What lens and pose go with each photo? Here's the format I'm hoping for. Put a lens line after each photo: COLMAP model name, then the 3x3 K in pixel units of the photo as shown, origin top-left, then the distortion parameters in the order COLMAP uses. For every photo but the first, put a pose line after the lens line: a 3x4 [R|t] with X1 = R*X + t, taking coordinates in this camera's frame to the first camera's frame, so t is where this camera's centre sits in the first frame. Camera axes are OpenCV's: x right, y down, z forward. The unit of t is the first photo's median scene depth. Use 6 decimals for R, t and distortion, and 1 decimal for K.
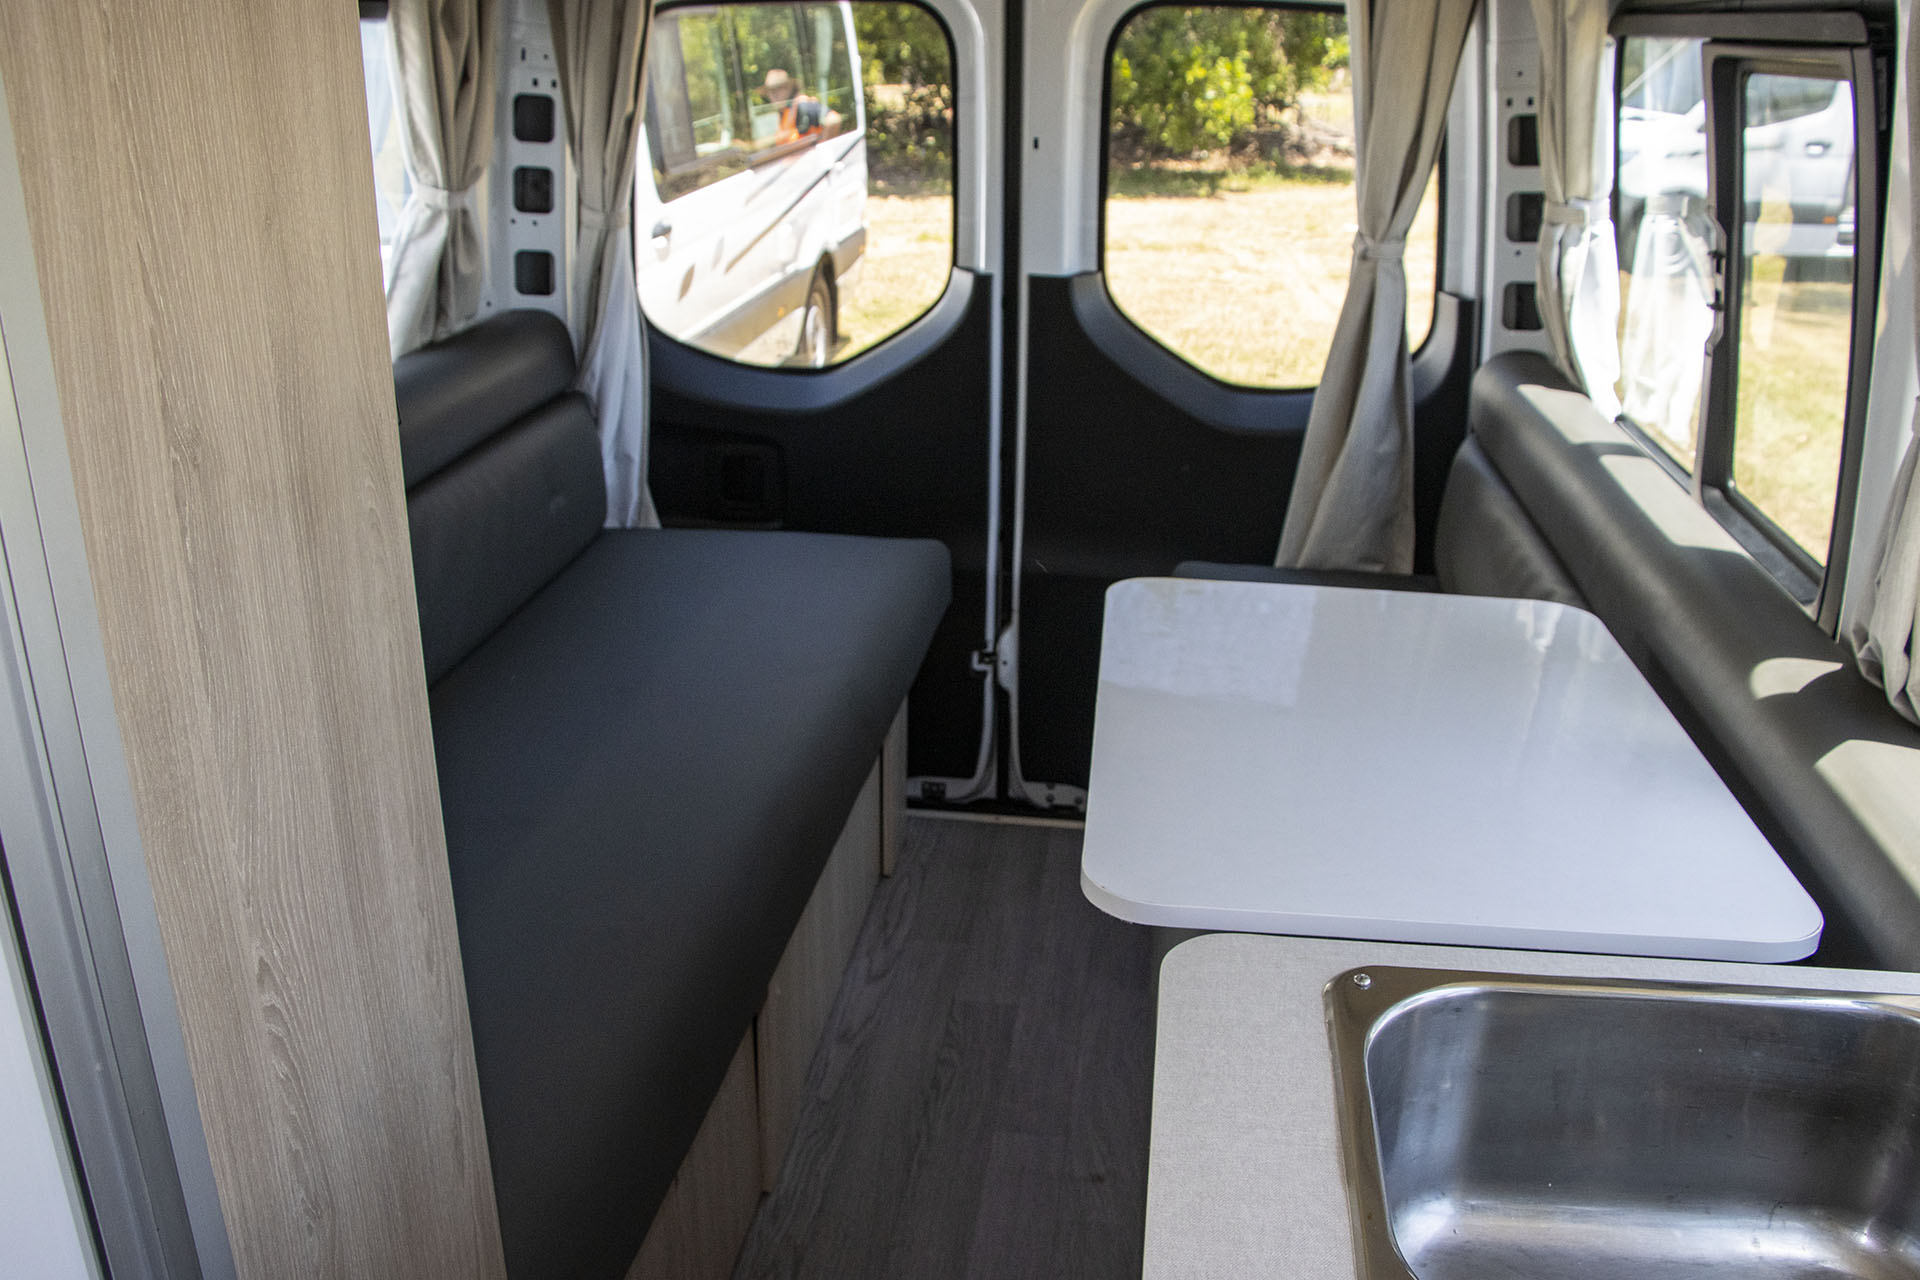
lens RADIAL K [[1667.8, 0, 952.9], [0, 1667.8, 636.8], [0, 0, 1]] dist [-0.142641, 0.079603]
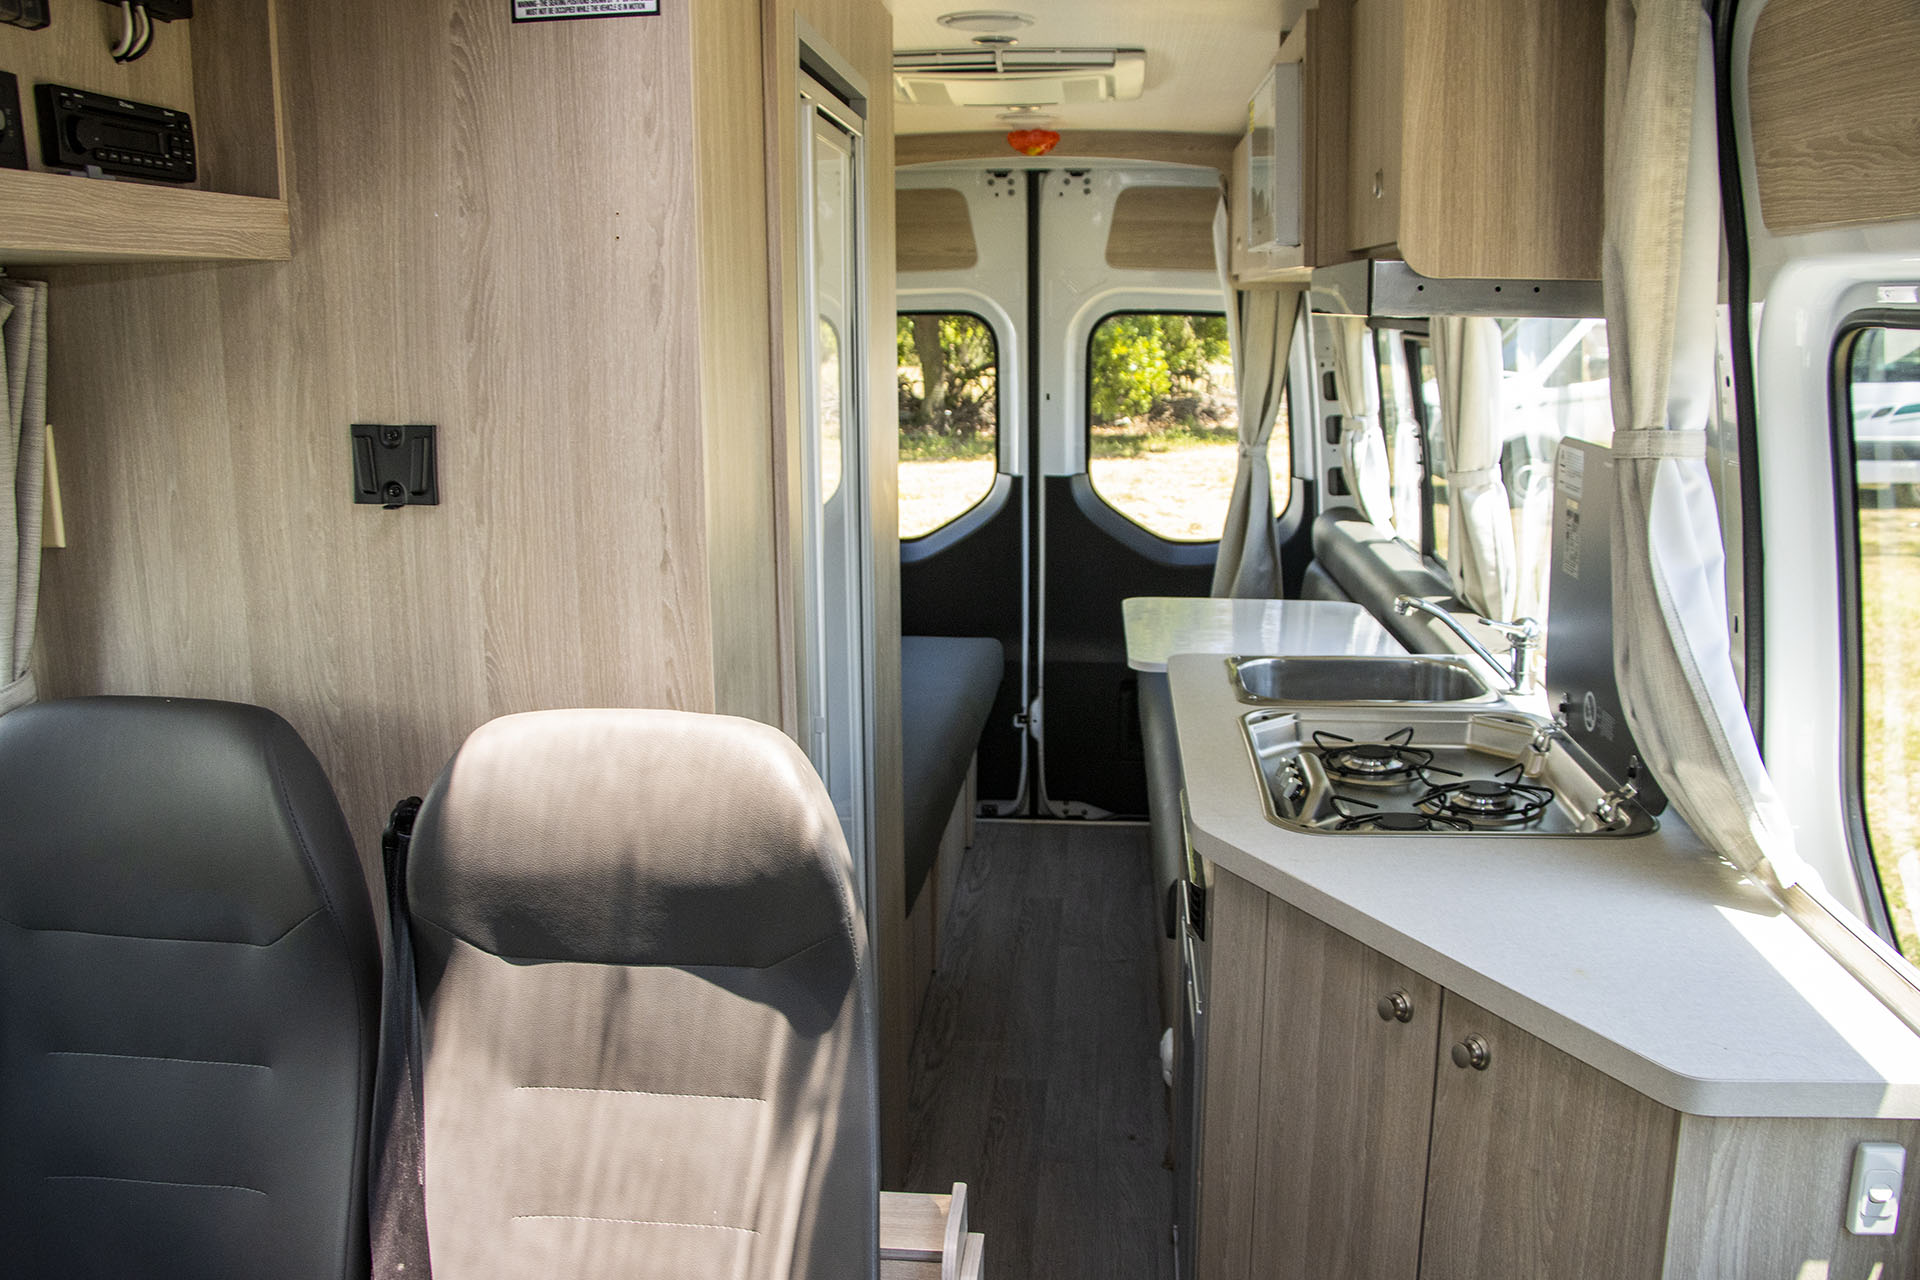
lens RADIAL K [[1667.8, 0, 947.7], [0, 1667.8, 648.8], [0, 0, 1]] dist [-0.142641, 0.079603]
pose [[0.998864, -0.025647, 0.040169, -0.112430], [0.031537, 0.987628, -0.153614, 0.187651], [-0.035732, 0.154706, 0.987314, -0.559739]]
